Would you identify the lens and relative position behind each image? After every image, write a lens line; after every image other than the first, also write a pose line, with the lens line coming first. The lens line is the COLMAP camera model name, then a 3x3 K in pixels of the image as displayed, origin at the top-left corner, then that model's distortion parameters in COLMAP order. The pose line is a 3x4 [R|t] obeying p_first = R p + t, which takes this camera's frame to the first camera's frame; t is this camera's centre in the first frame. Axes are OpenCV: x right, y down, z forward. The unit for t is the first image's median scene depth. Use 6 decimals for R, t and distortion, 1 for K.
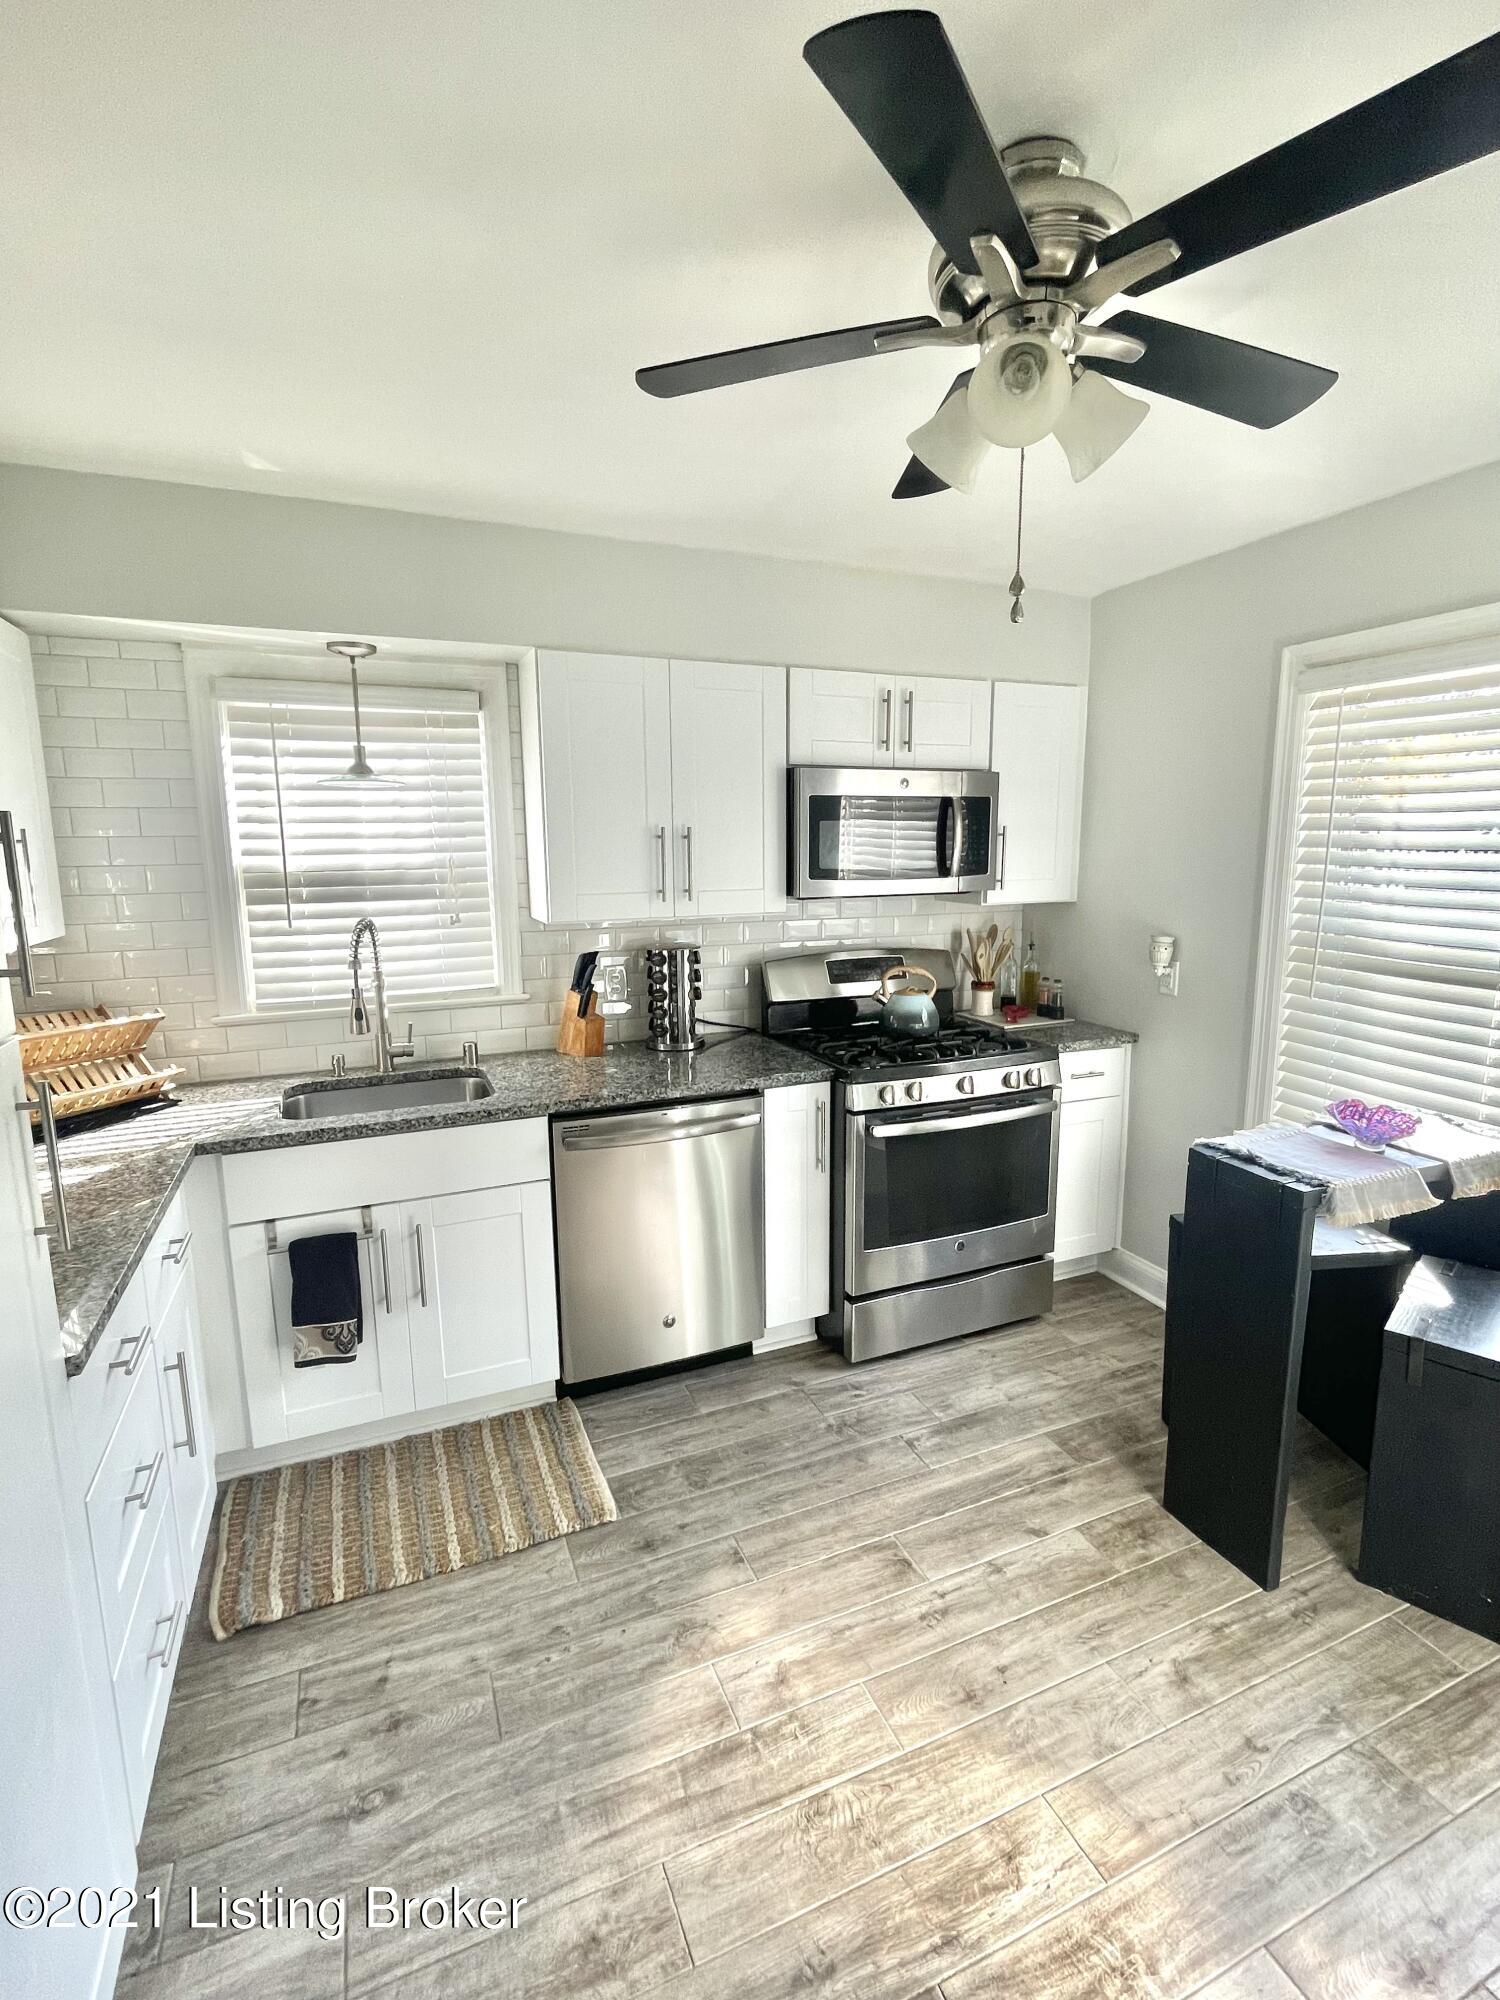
lens RADIAL K [[929.1, 0, 748.8], [0, 929.1, 997.0], [0, 0, 1]] dist [0.004029, -0.002119]
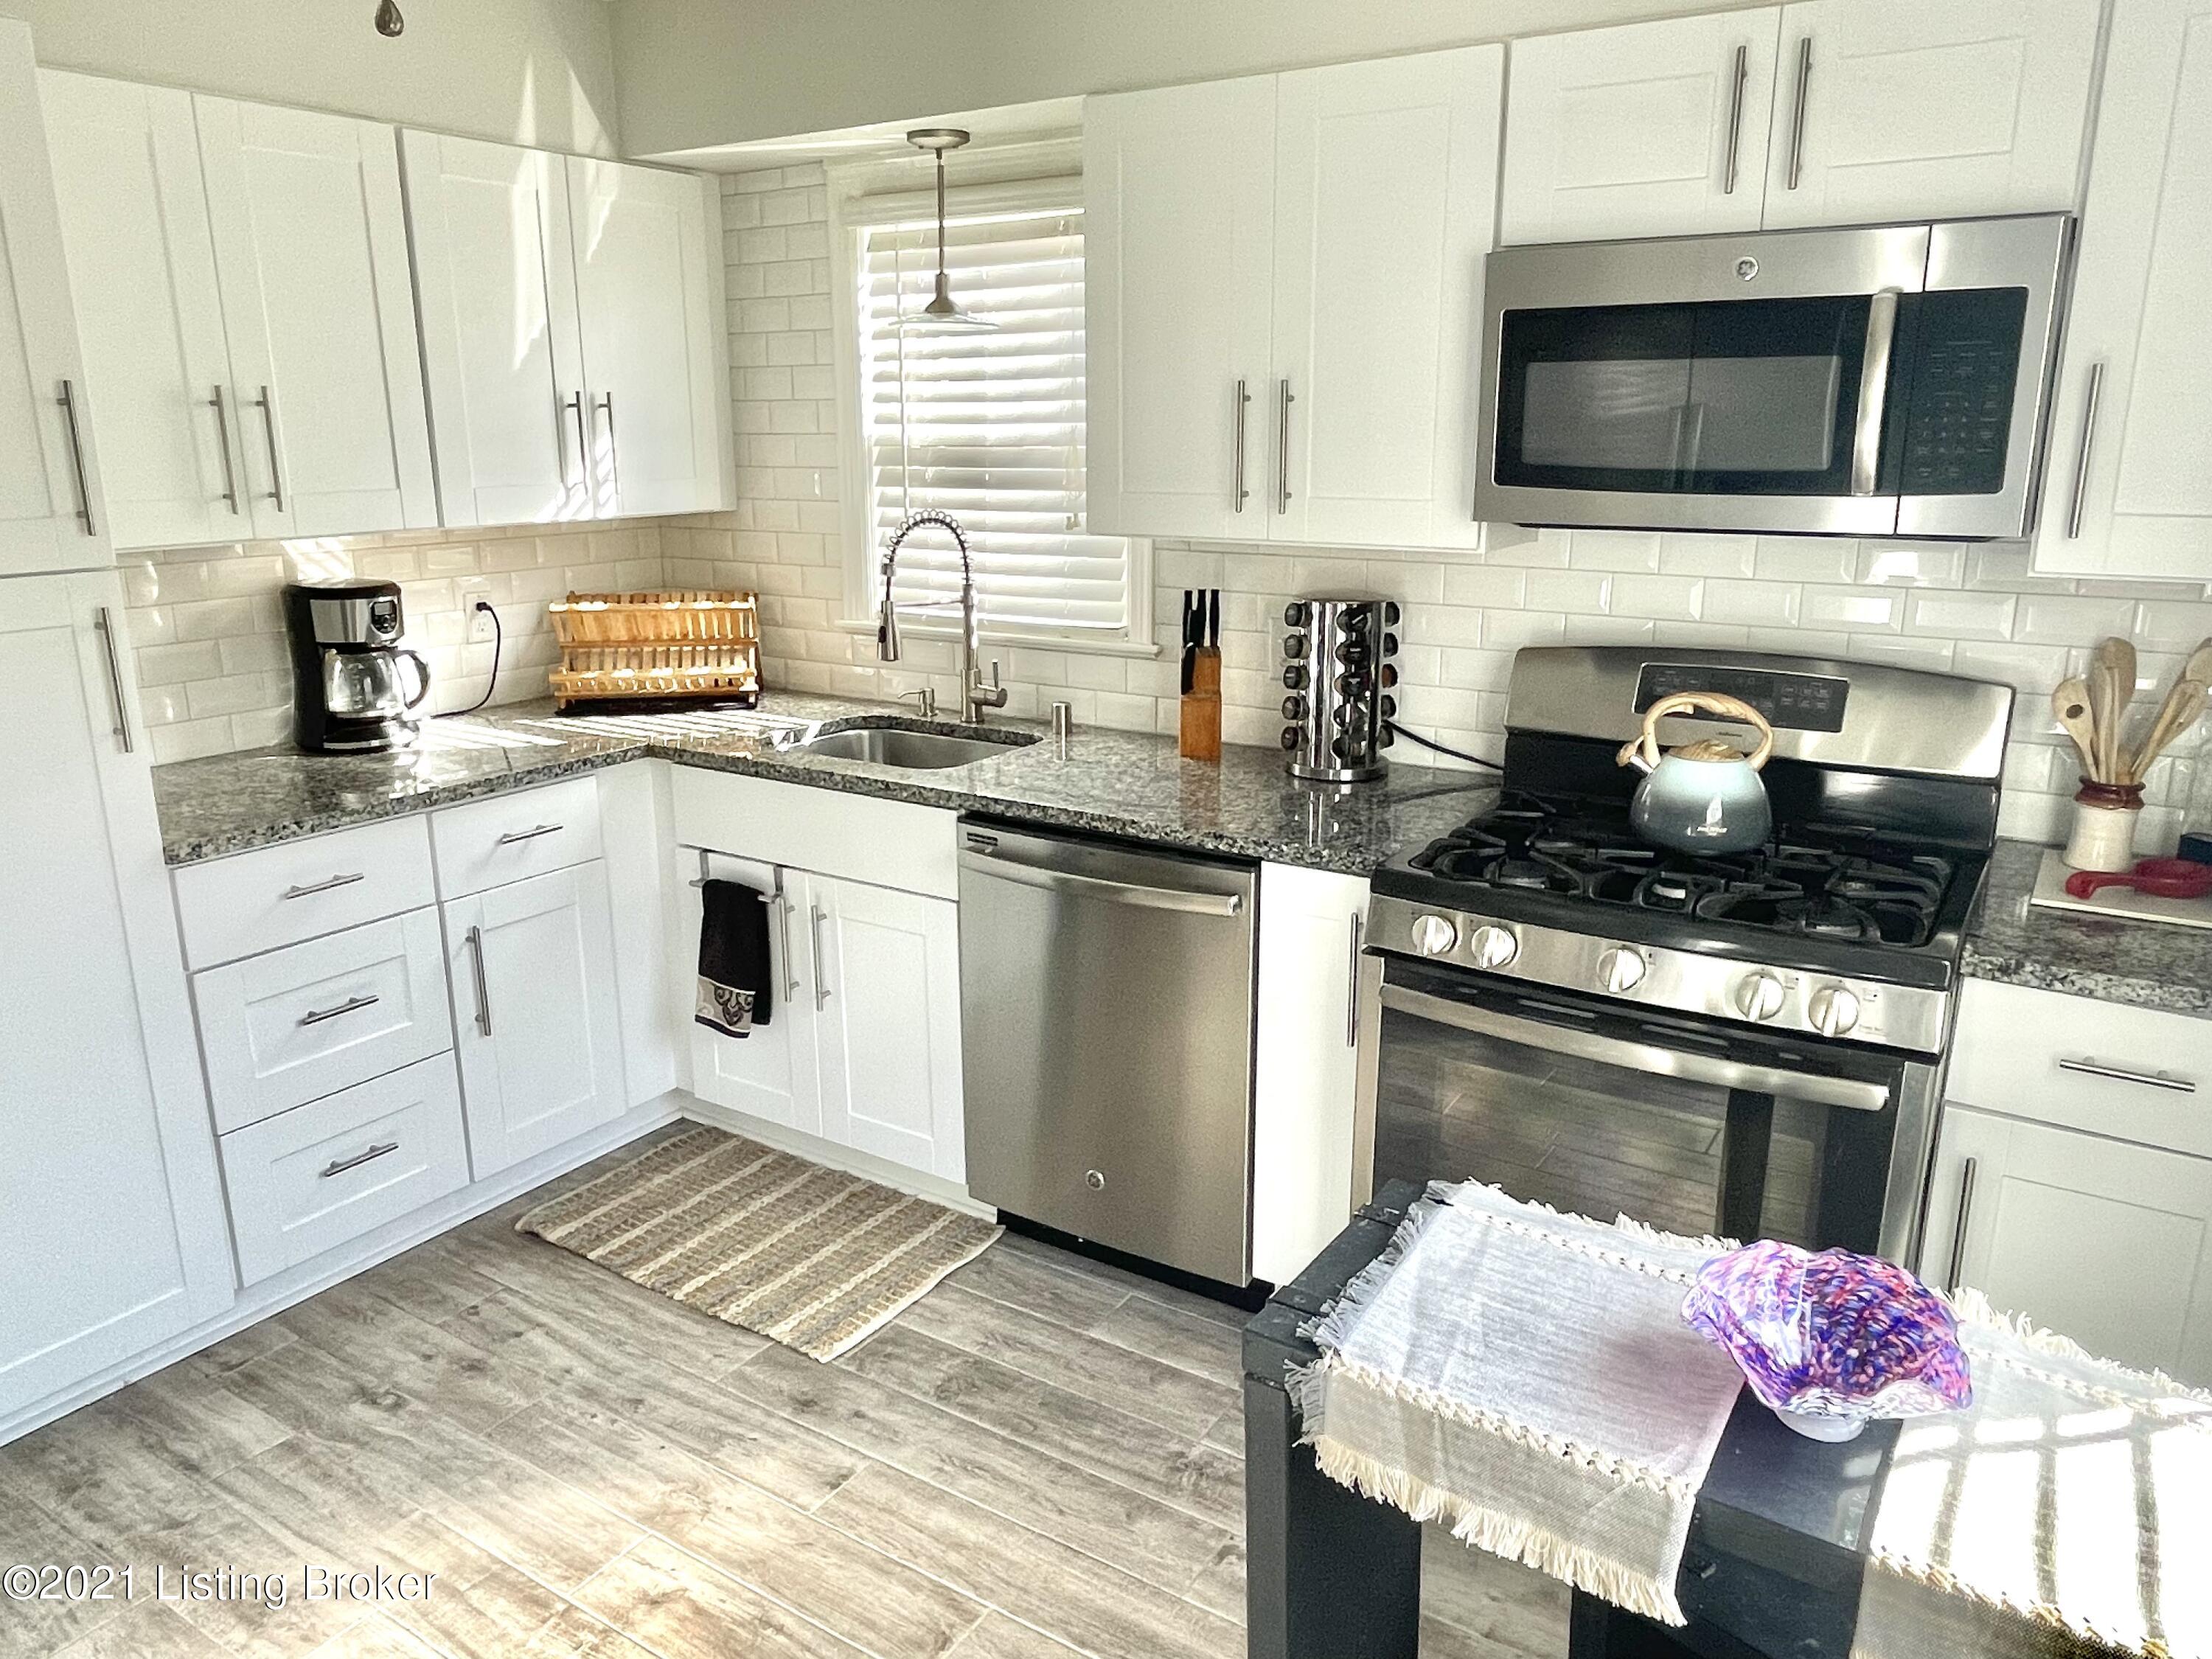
lens RADIAL K [[1546.9, 0, 1103.0], [0, 1546.9, 817.3], [0, 0, 1]] dist [-0.004654, 0.004079]
pose [[0.558123, 0.214167, -0.801643, 0.713296], [-0.137395, 0.976633, 0.165259, -0.067334], [0.818304, 0.017907, 0.574507, 0.398015]]
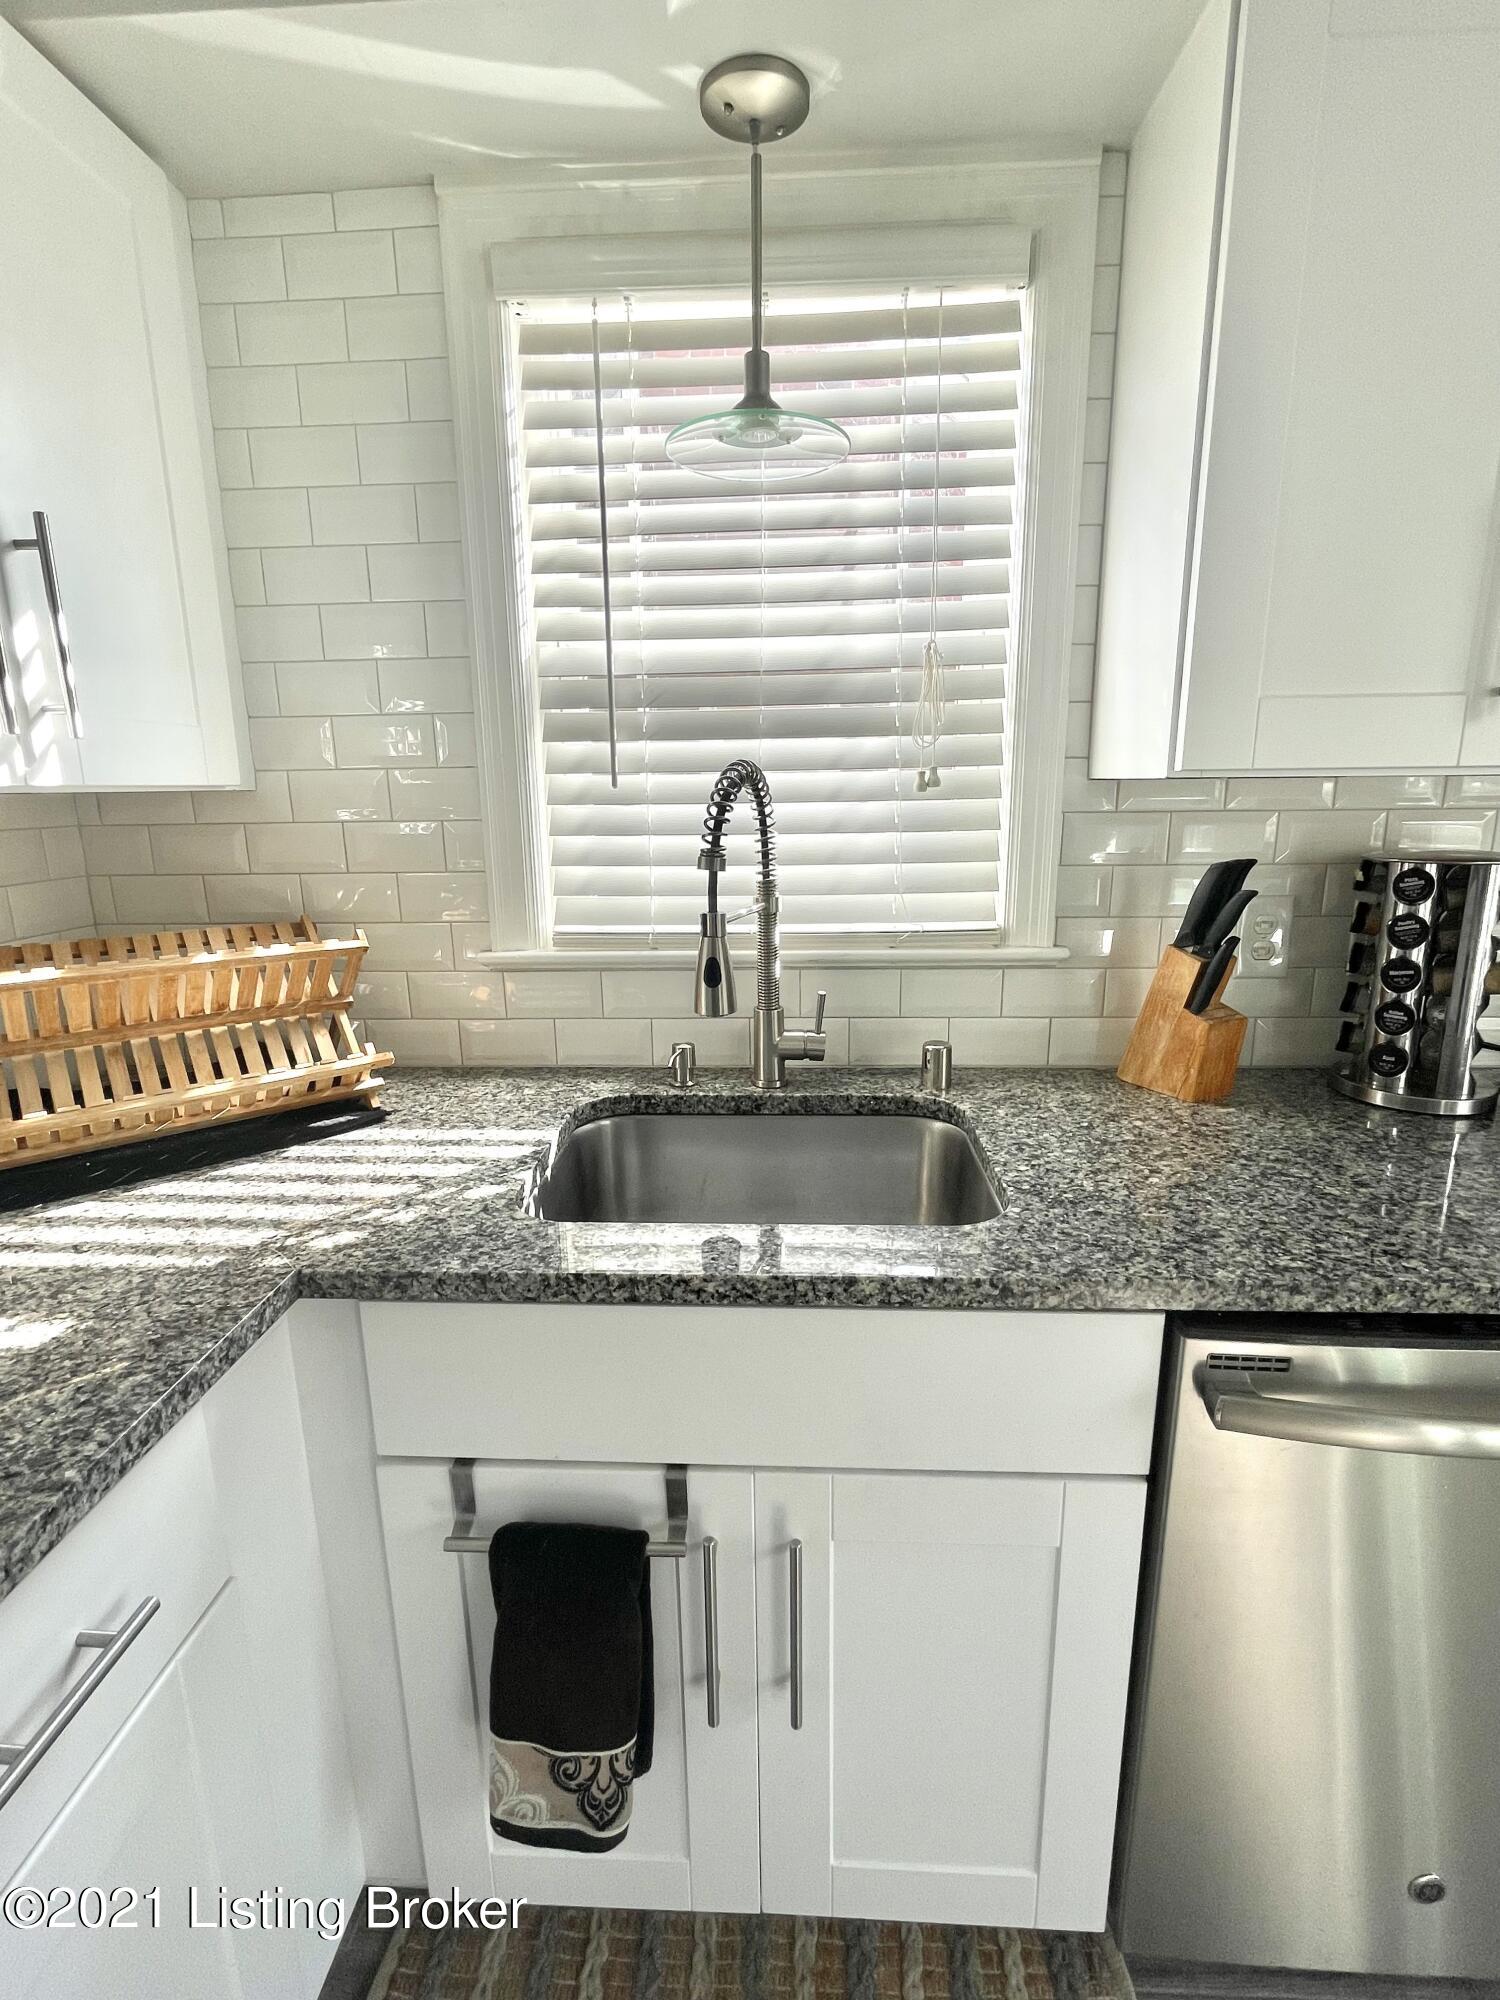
lens RADIAL K [[929.1, 0, 753.2], [0, 929.1, 994.6], [0, 0, 1]] dist [0.004029, -0.002119]
pose [[0.902270, 0.093795, -0.420846, -0.204461], [-0.067936, 0.994786, 0.076060, -0.005692], [0.425786, -0.040036, 0.903938, 0.579942]]
